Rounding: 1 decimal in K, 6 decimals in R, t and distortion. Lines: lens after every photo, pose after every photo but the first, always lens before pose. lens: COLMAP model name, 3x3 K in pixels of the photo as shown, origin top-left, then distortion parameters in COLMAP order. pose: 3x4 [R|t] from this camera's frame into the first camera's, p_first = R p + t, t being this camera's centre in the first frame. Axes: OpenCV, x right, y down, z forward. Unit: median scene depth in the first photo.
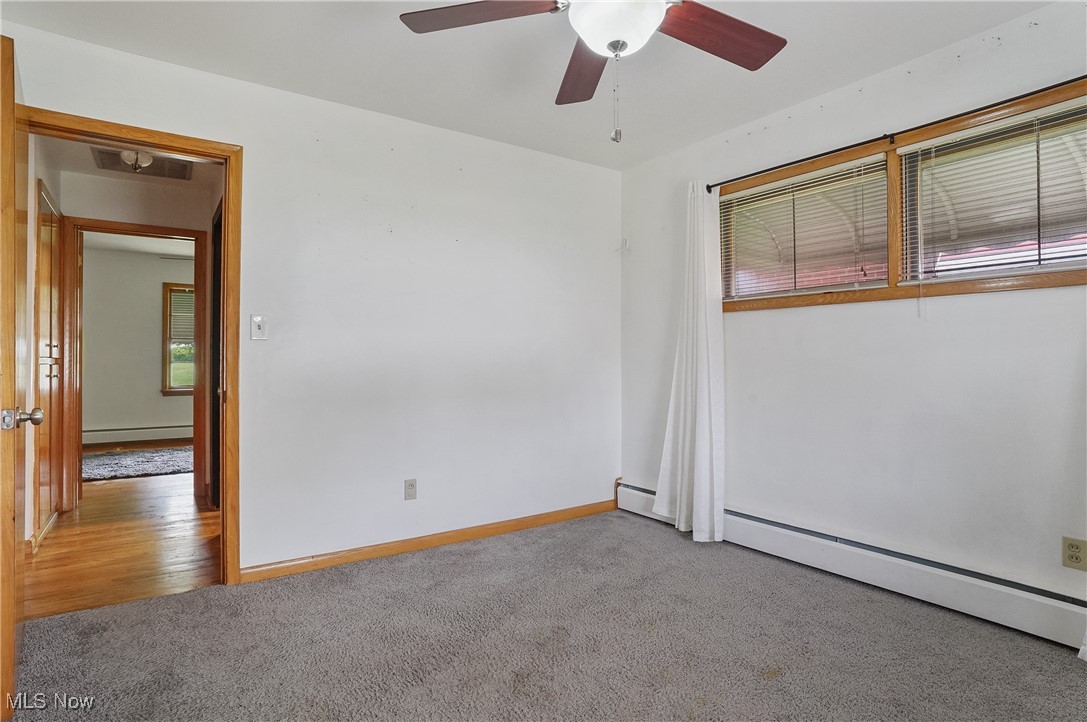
lens RADIAL K [[596.3, 0, 541.8], [0, 596.3, 354.8], [0, 0, 1]] dist [-0.059820, 0.050040]
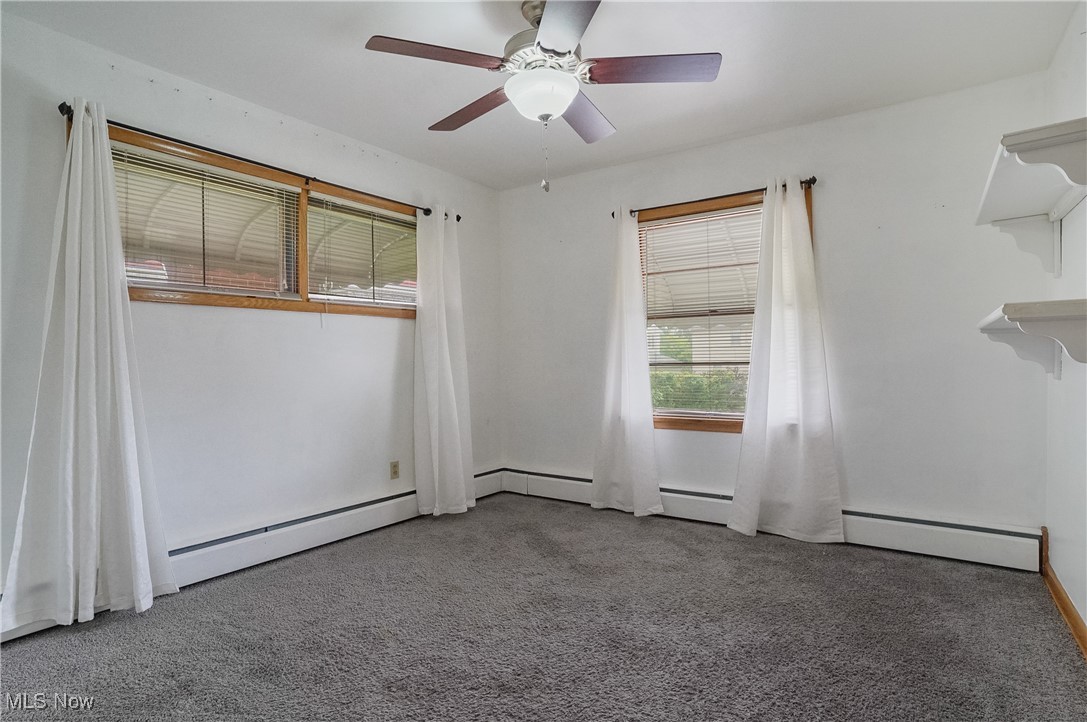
lens RADIAL K [[567.2, 0, 547.8], [0, 567.2, 368.0], [0, 0, 1]] dist [-0.081124, 0.041200]
pose [[-0.363421, -0.013961, 0.931520, -0.622268], [0.007366, 0.999813, 0.017858, 0.005609], [-0.931596, 0.013351, -0.363251, 0.886589]]
